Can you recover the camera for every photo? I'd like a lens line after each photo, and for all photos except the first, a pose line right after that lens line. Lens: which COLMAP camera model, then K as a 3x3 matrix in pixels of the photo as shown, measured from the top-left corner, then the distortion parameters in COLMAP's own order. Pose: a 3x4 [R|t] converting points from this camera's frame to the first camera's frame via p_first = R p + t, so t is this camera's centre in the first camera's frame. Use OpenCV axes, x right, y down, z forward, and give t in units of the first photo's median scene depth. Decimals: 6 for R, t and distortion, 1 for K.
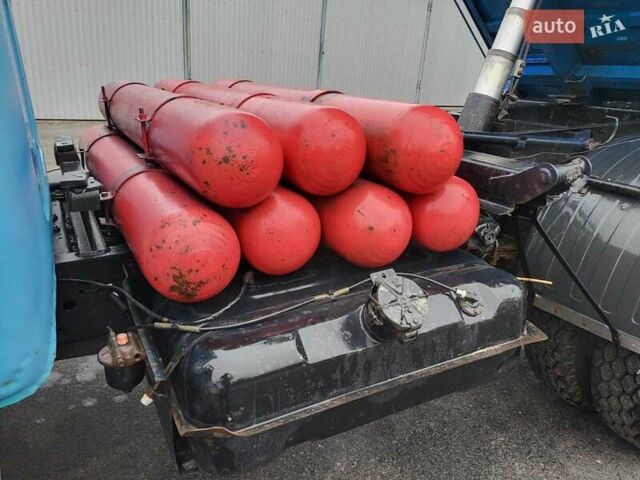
lens RADIAL K [[510.6, 0, 322.1], [0, 510.6, 246.3], [0, 0, 1]] dist [0.049798, -0.048779]
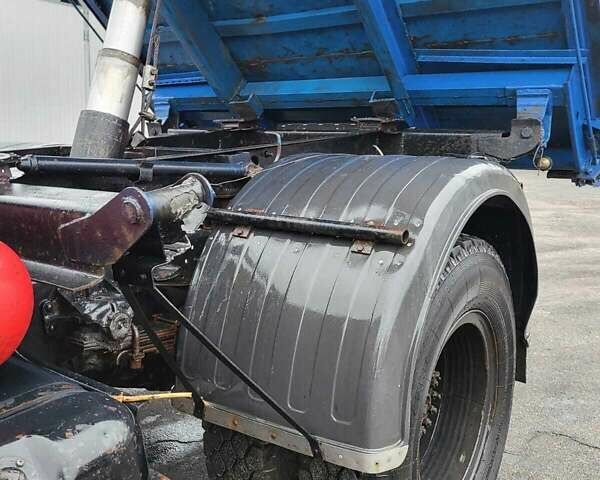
lens RADIAL K [[636.9, 0, 292.2], [0, 636.9, 233.4], [0, 0, 1]] dist [0.047582, 0.000000]
pose [[0.895501, -0.116484, 0.429546, 0.233067], [0.179368, 0.977748, -0.108795, -0.005143], [-0.407315, 0.174473, 0.896467, 0.254027]]
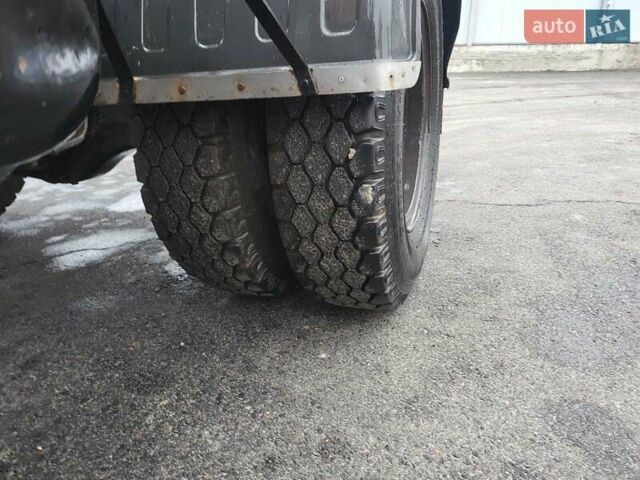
lens RADIAL K [[510.6, 0, 312.6], [0, 510.6, 229.0], [0, 0, 1]] dist [0.049798, -0.048779]
pose [[0.727417, -0.271506, 0.630197, 0.236293], [0.285301, 0.954916, 0.082090, 0.272700], [-0.624073, 0.120082, 0.772083, 0.648407]]
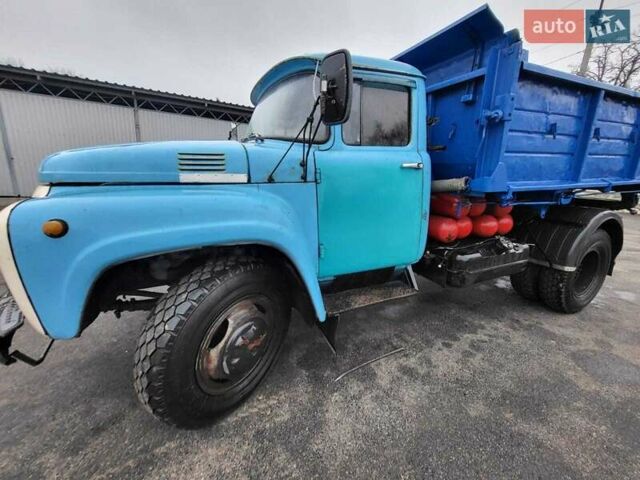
lens RADIAL K [[269.8, 0, 317.6], [0, 269.8, 236.8], [0, 0, 1]] dist [0.003525, -0.003244]
pose [[0.998155, 0.010383, -0.059817, -0.772063], [-0.016717, 0.994185, -0.106376, 0.204214], [0.058364, 0.107179, 0.992525, -0.754417]]
